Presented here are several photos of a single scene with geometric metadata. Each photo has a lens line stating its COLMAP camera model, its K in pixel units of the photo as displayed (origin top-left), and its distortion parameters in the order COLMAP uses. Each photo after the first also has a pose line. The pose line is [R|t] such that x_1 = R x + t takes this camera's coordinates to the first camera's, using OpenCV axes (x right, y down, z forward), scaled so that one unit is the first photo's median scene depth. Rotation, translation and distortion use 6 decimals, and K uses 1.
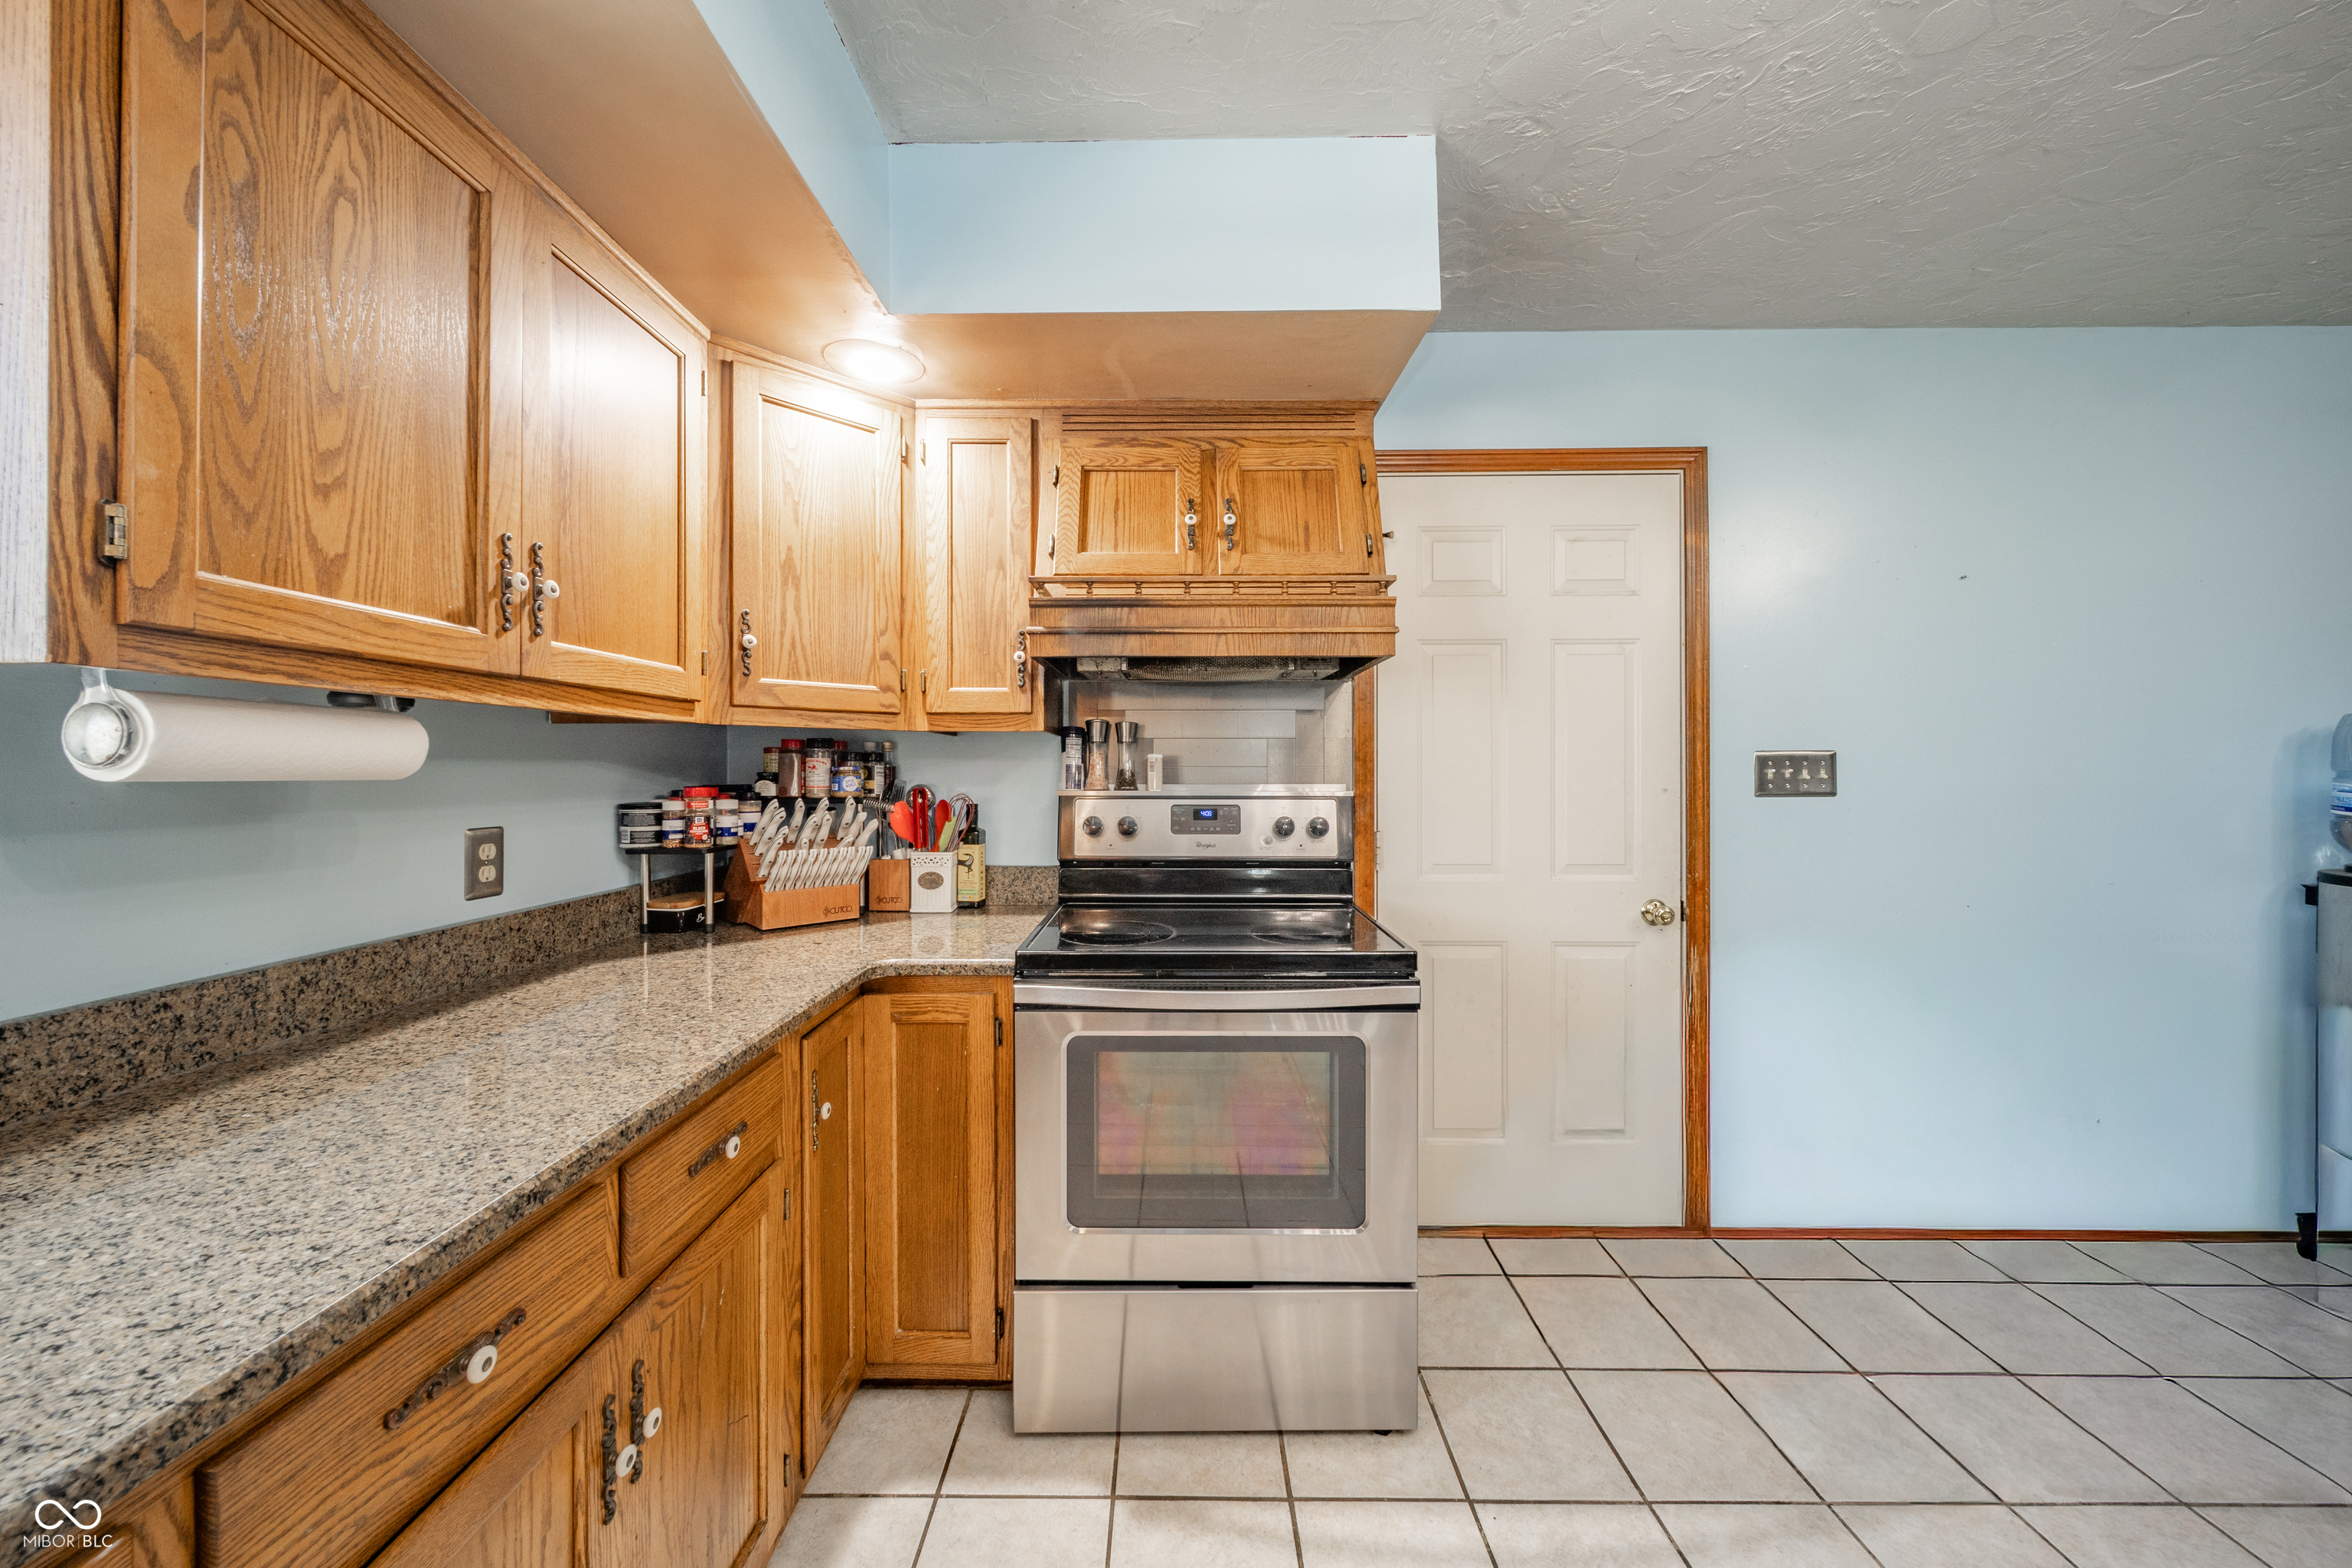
lens RADIAL K [[806.7, 0, 1174.9], [0, 806.7, 771.6], [0, 0, 1]] dist [-0.001578, -0.000041]
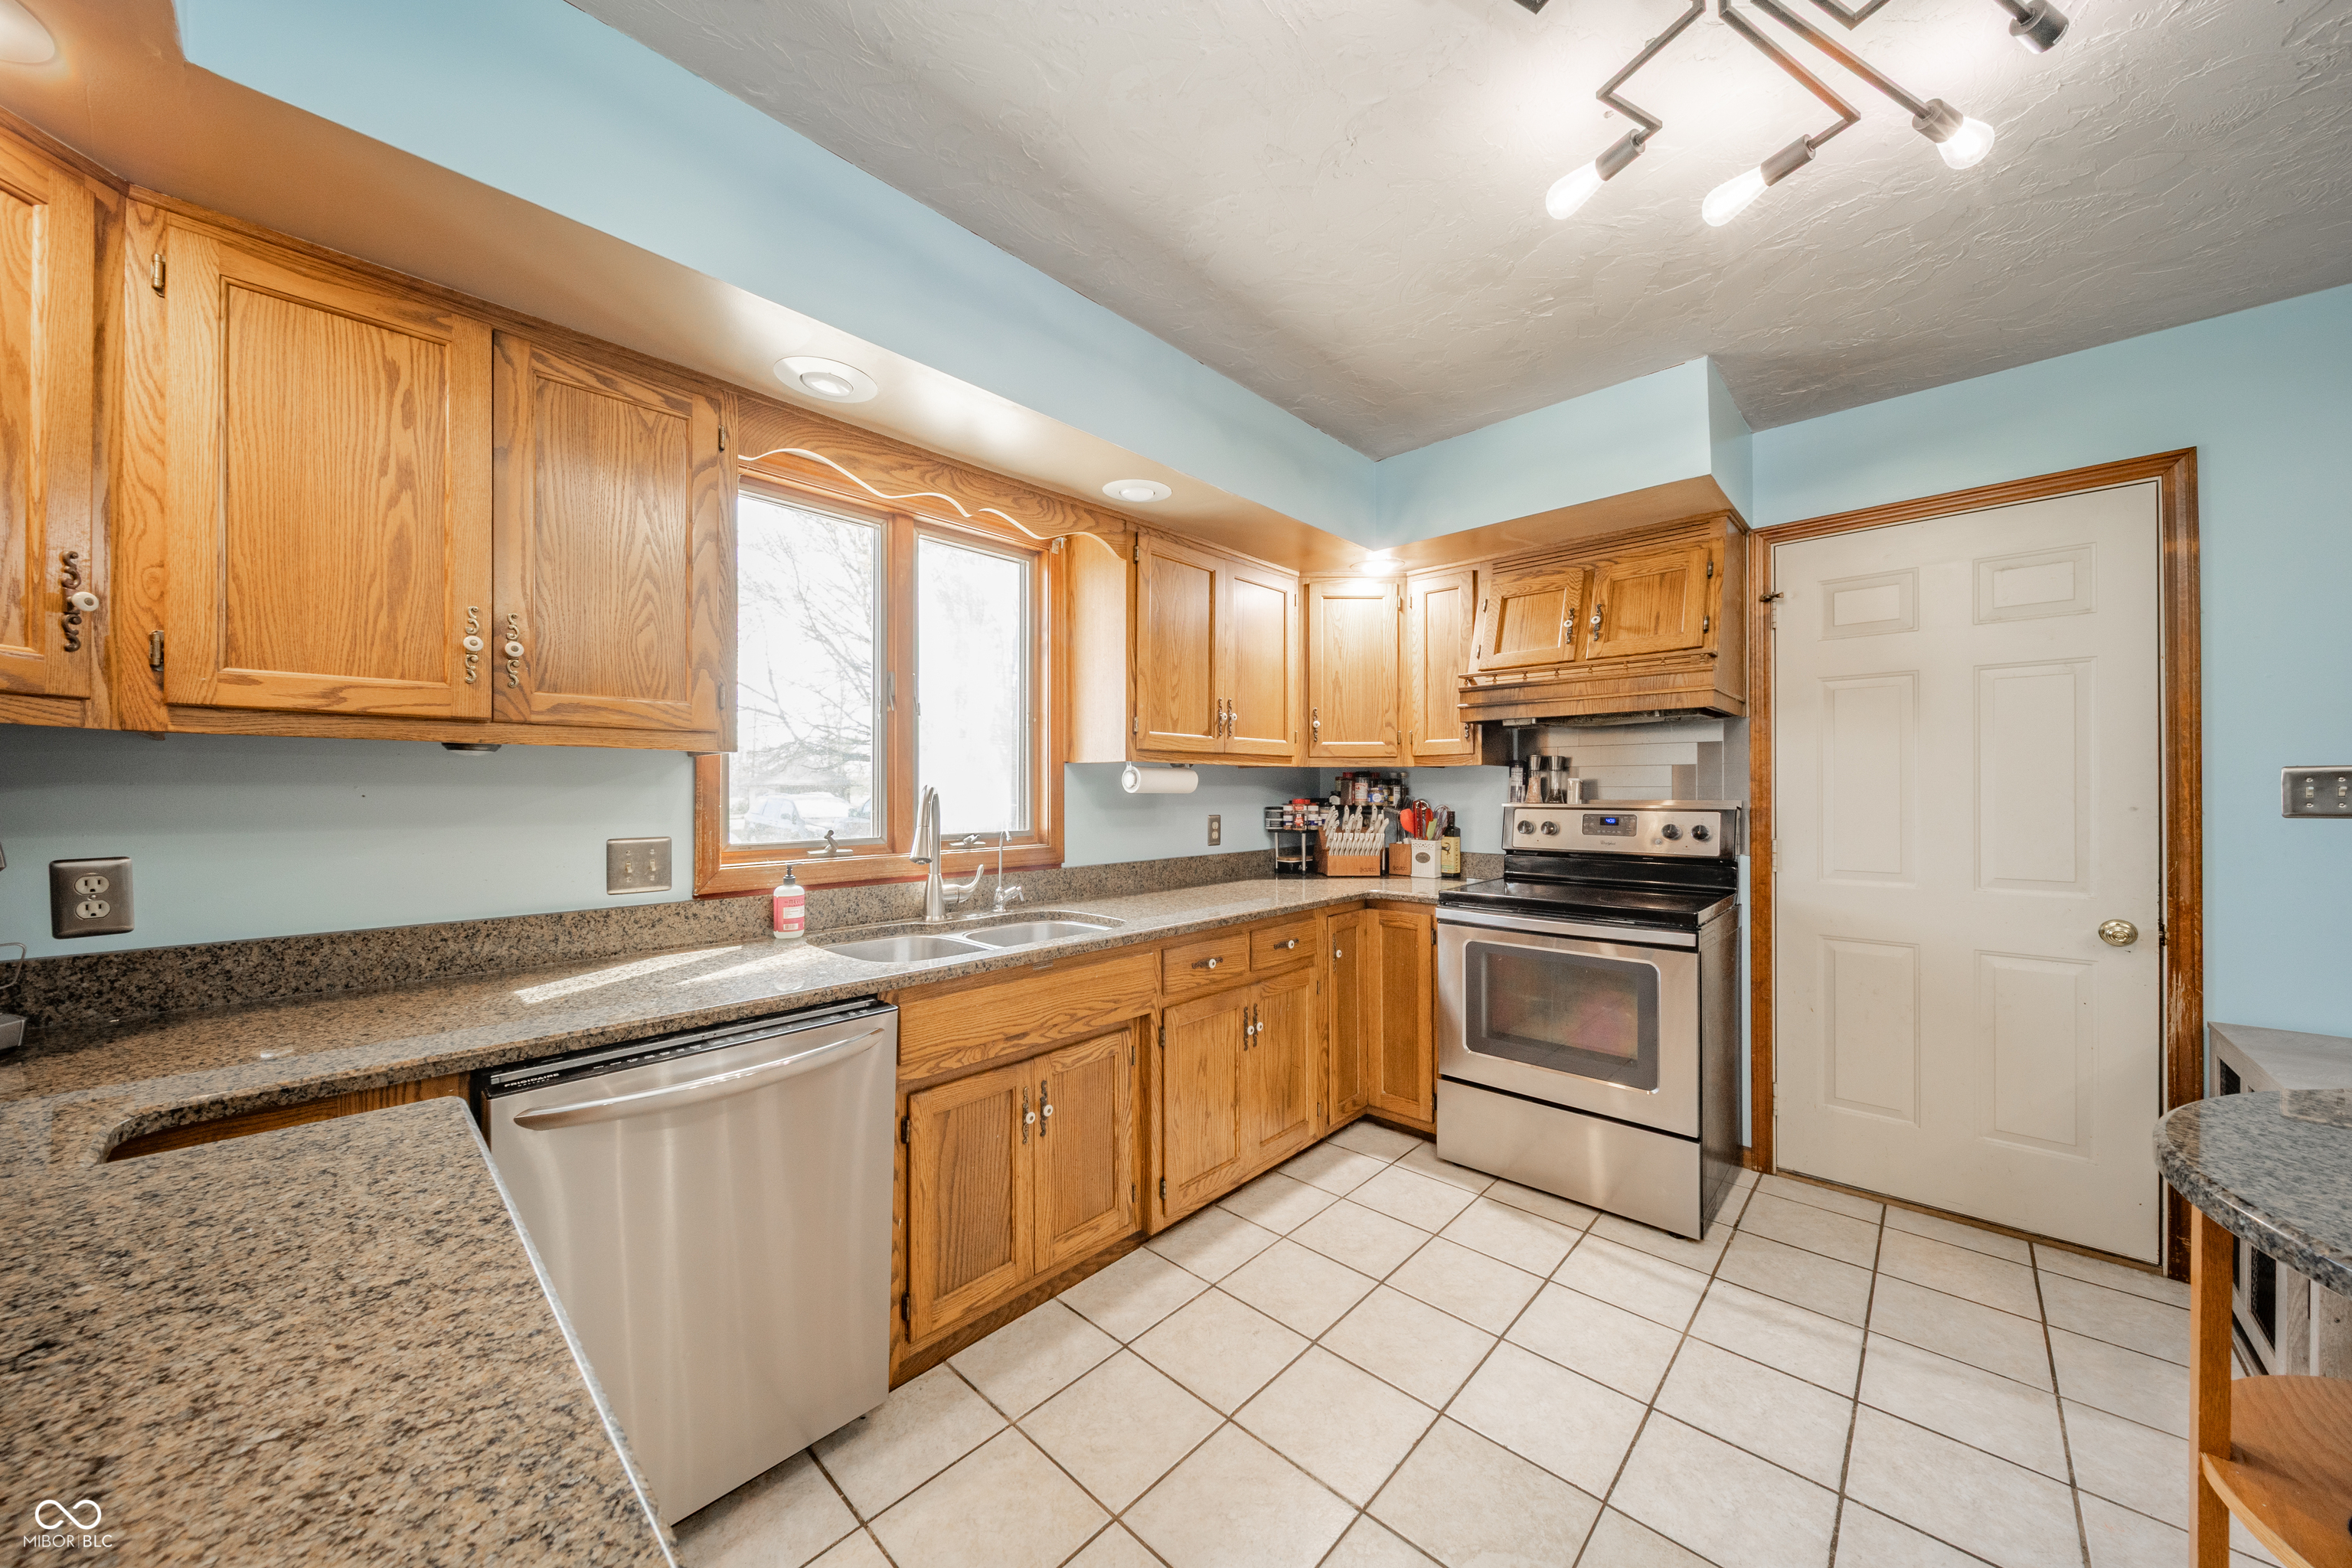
lens RADIAL K [[806.7, 0, 1175.3], [0, 806.7, 788.3], [0, 0, 1]] dist [-0.001578, -0.000041]
pose [[0.725299, -0.003574, -0.688425, 0.504460], [0.000169, 0.999987, -0.005014, 0.003626], [0.688434, 0.003520, 0.725290, -0.581269]]
